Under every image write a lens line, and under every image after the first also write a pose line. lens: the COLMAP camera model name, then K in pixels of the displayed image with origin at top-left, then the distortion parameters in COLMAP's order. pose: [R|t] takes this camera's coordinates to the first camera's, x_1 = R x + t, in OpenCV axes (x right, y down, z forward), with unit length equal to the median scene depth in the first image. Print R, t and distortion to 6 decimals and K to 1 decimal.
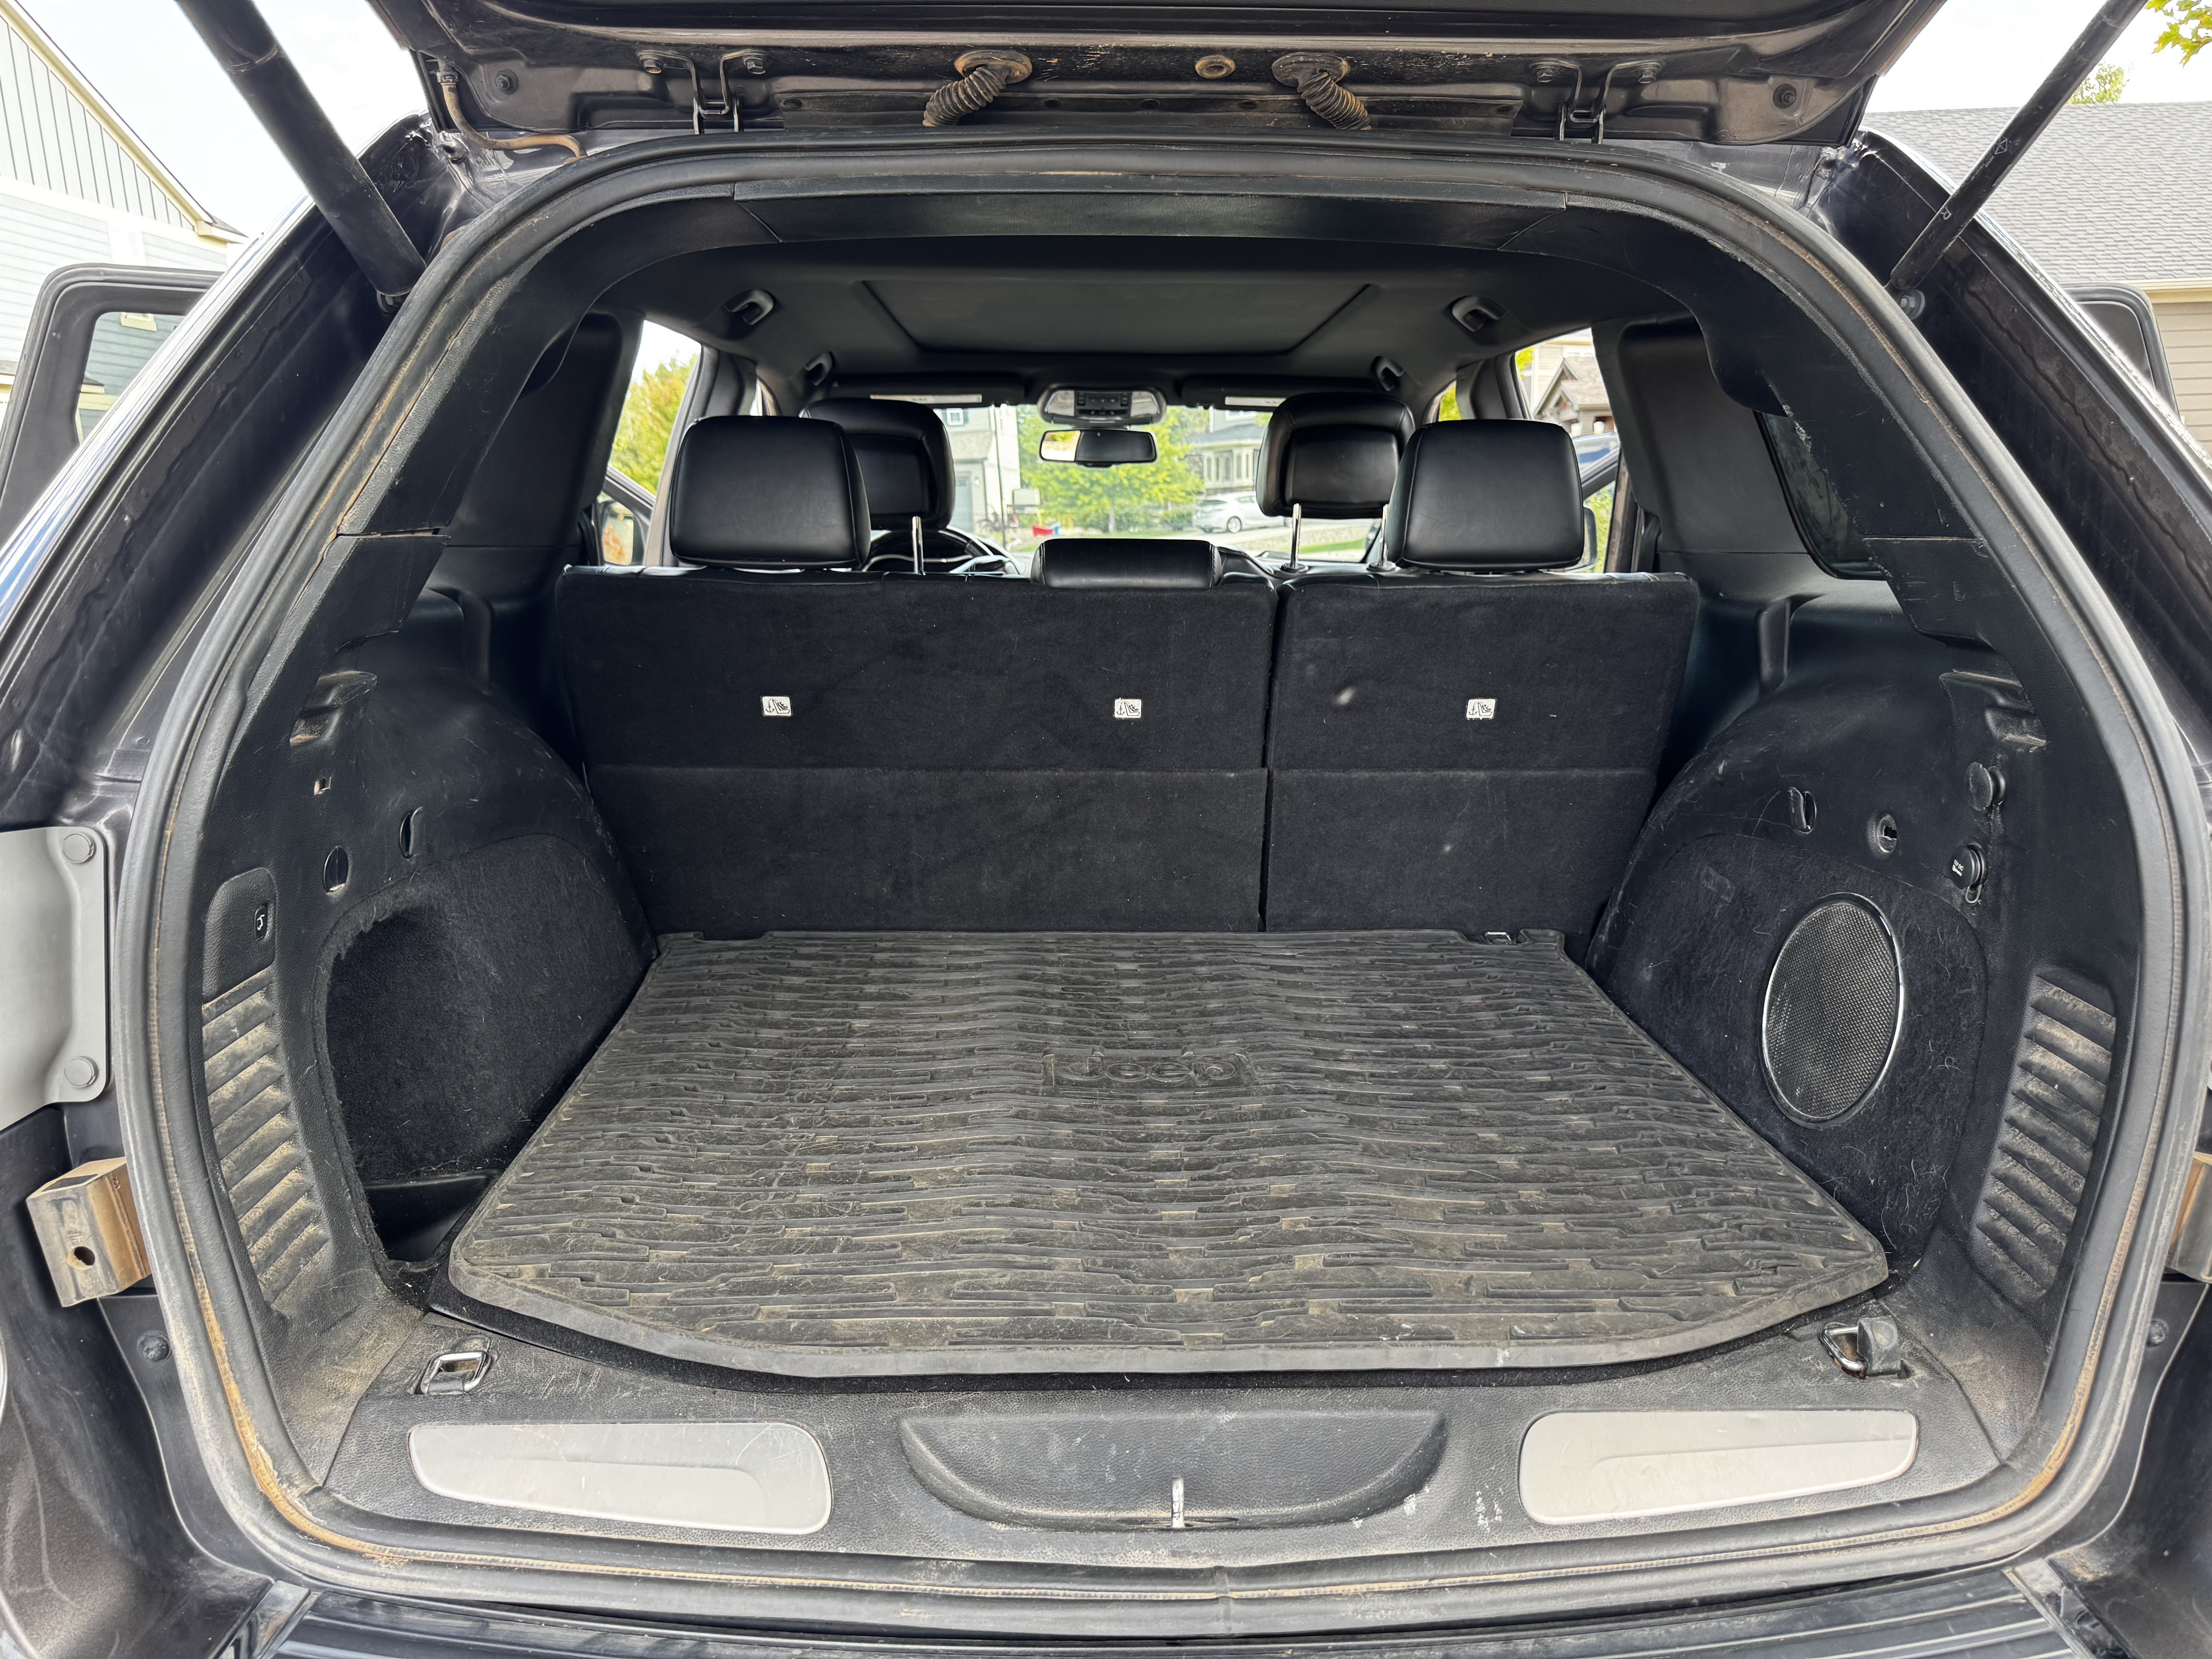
lens RADIAL K [[1542.0, 0, 1121.3], [0, 1542.0, 836.2], [0, 0, 1]] dist [0.003993, 0.001096]
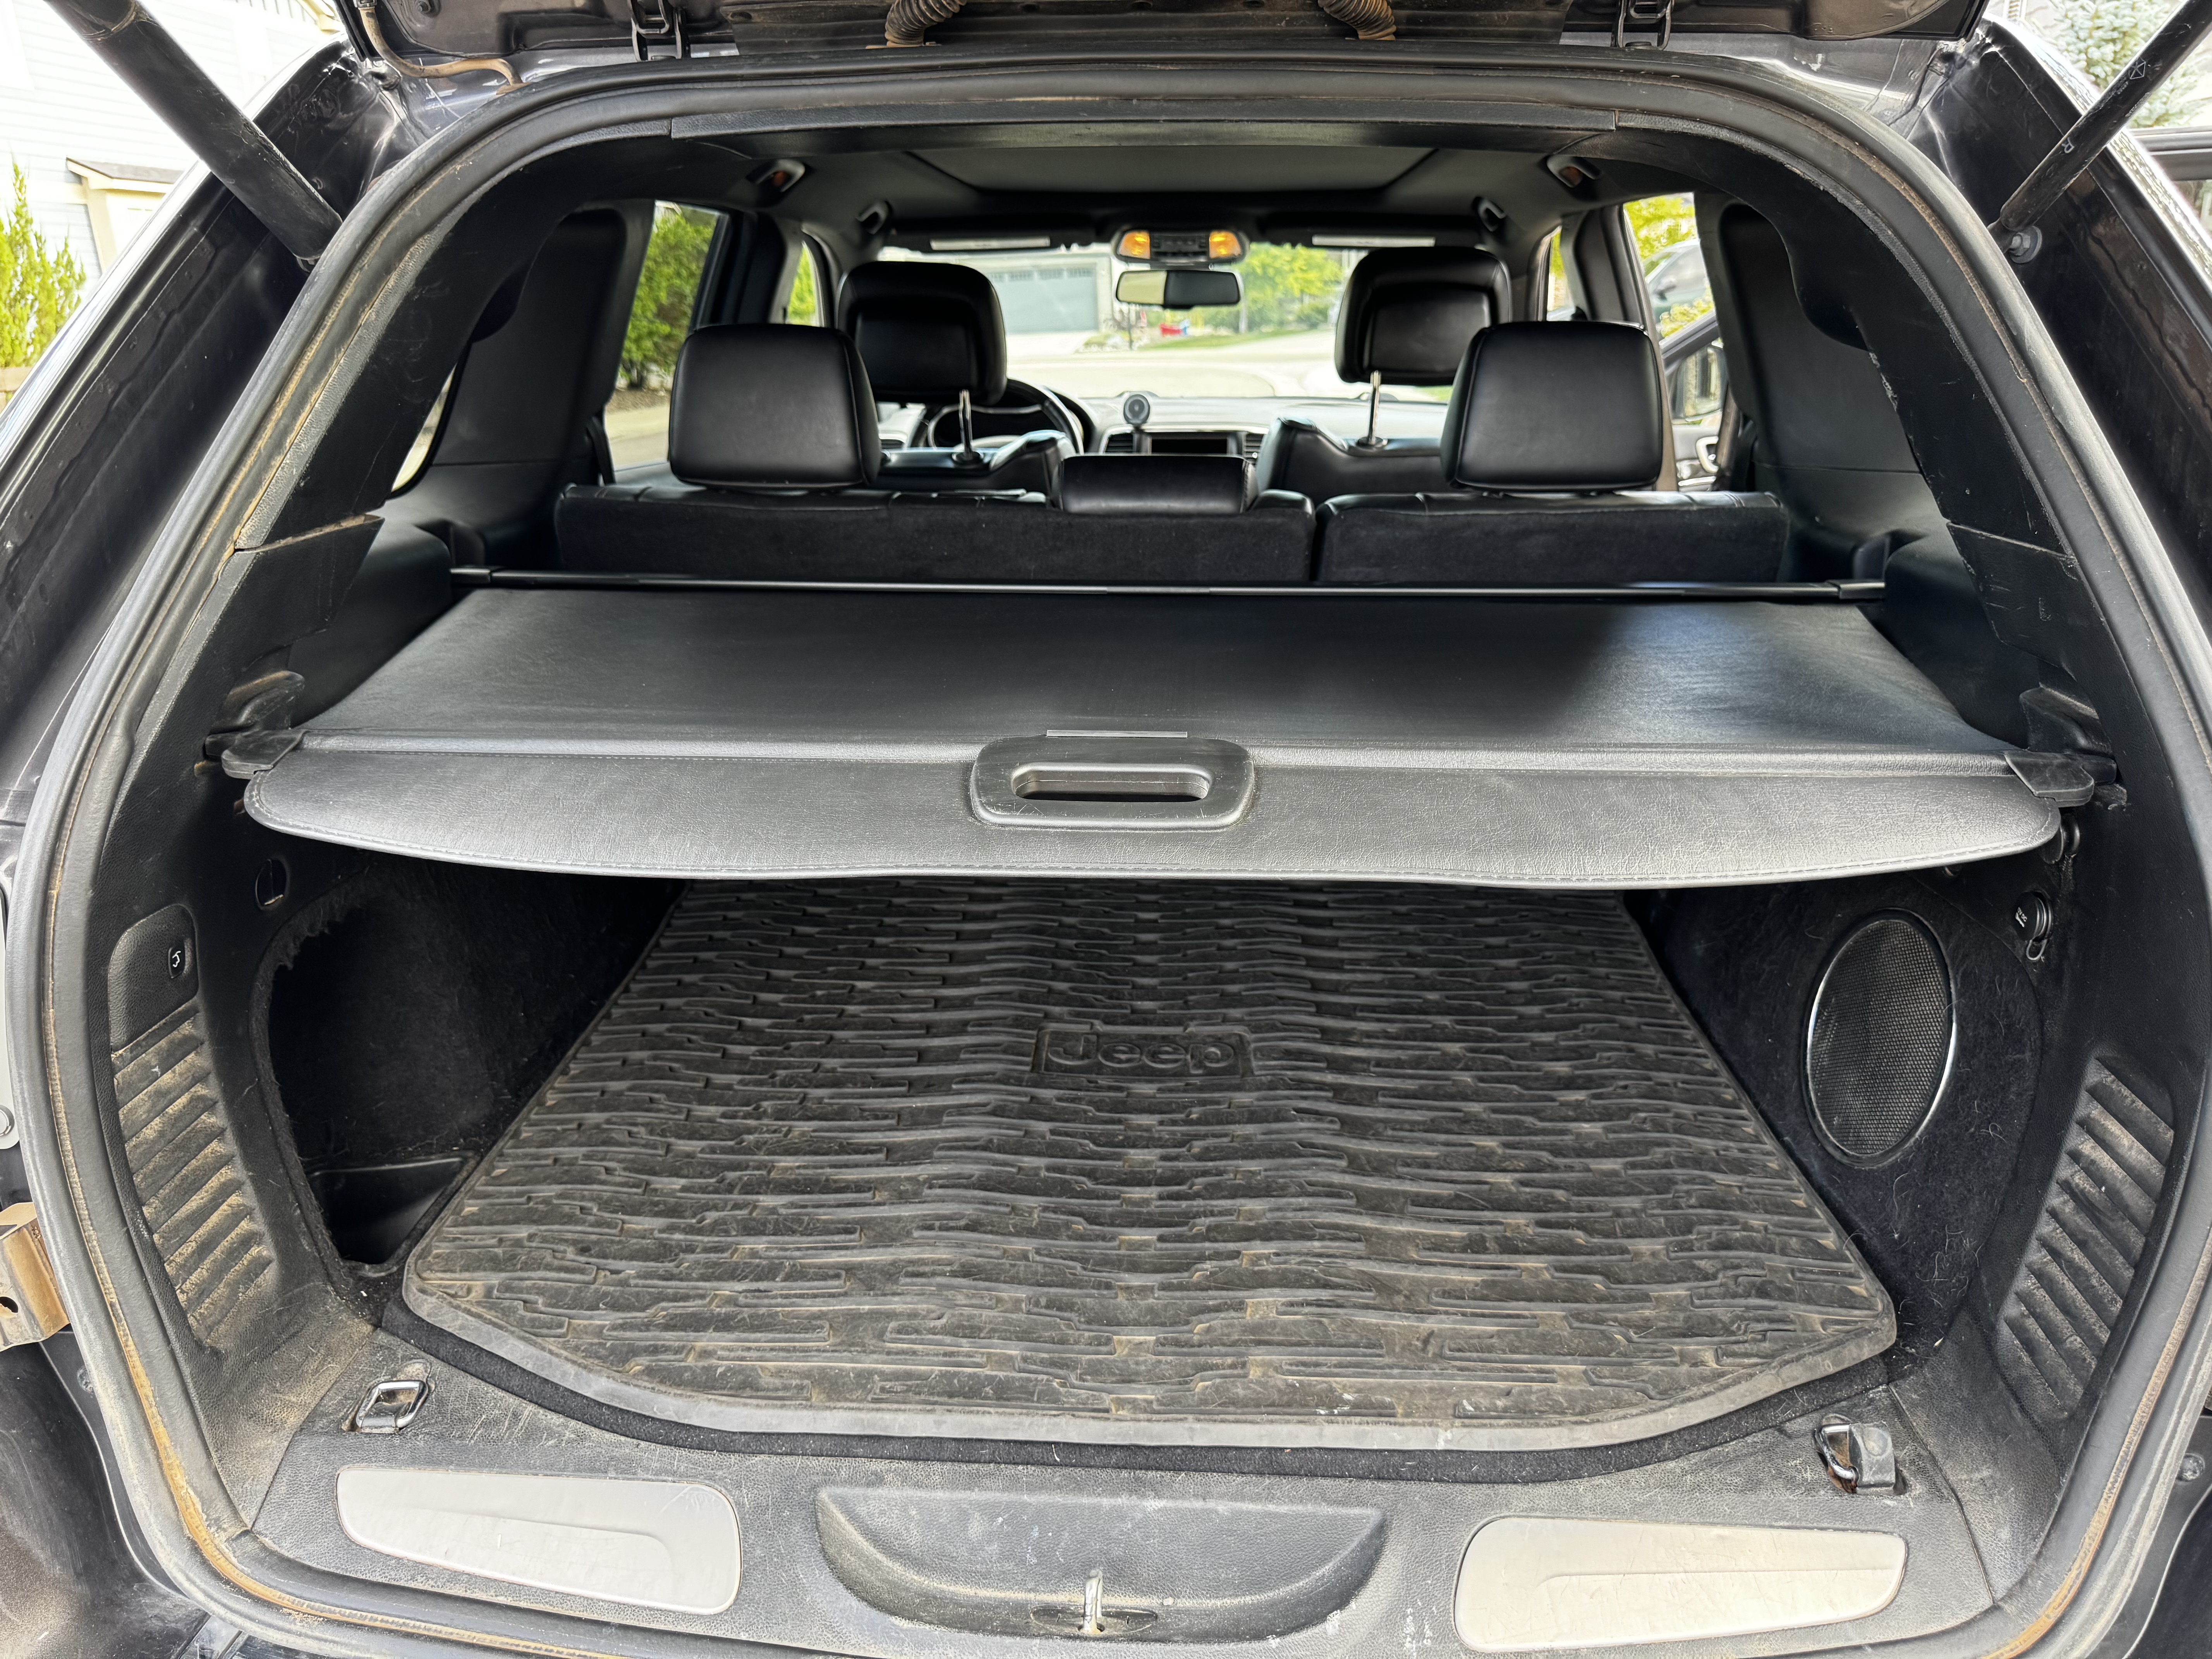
lens RADIAL K [[1554.1, 0, 1106.0], [0, 1554.1, 829.5], [0, 0, 1]] dist [0.000734, -0.001740]
pose [[0.996136, 0.021133, -0.085242, 0.101707], [-0.010807, 0.992735, 0.119832, -0.140299], [0.087156, -0.118448, 0.989128, 0.086151]]
